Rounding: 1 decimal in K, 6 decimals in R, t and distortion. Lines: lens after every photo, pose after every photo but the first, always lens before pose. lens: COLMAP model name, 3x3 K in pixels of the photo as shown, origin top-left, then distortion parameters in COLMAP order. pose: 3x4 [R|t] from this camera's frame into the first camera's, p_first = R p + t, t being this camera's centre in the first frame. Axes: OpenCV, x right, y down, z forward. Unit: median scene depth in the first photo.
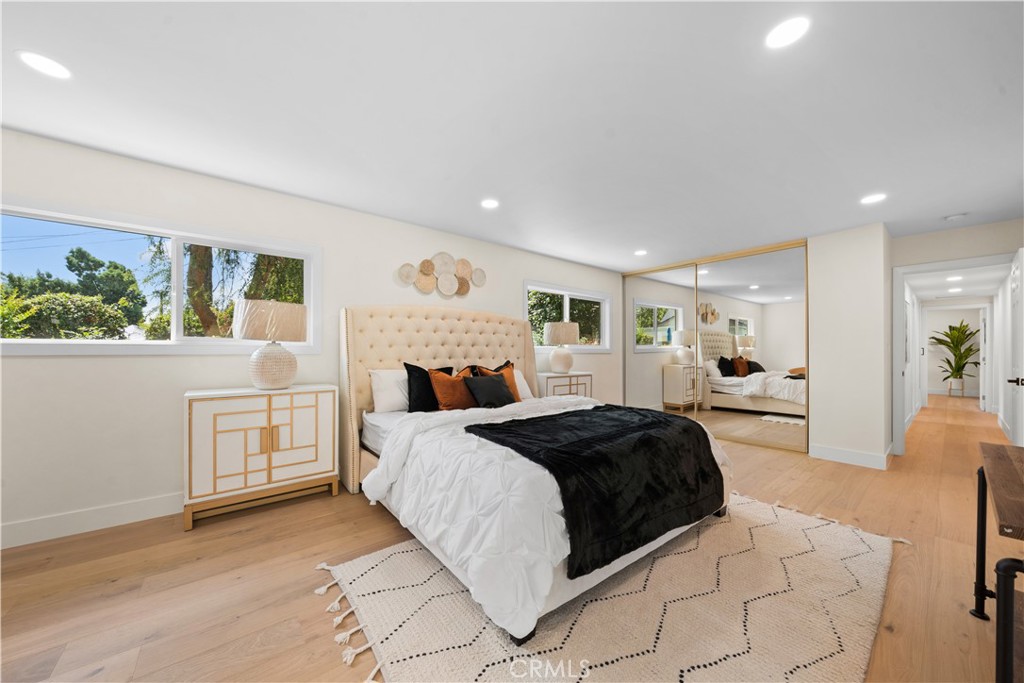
lens RADIAL K [[352.5, 0, 510.1], [0, 352.5, 347.4], [0, 0, 1]] dist [-0.007162, 0.000337]
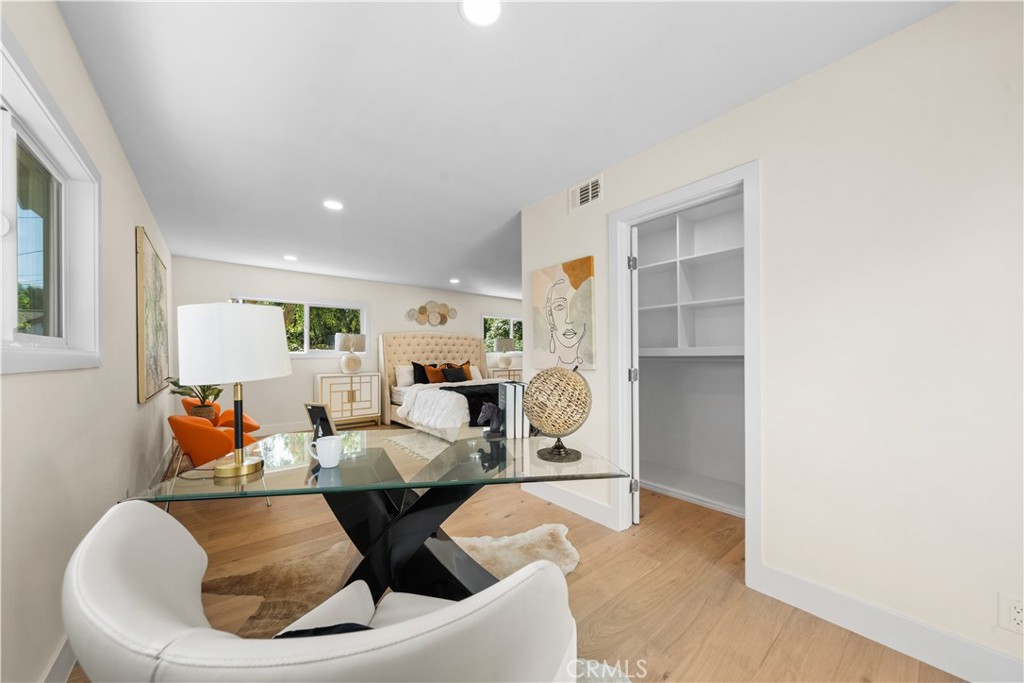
lens RADIAL K [[352.5, 0, 511.6], [0, 352.5, 350.8], [0, 0, 1]] dist [-0.007162, 0.000337]
pose [[0.999863, -0.007637, 0.014679, 0.243660], [0.007687, 0.999965, -0.003320, -0.006710], [-0.014653, 0.003432, 0.999887, -1.036778]]
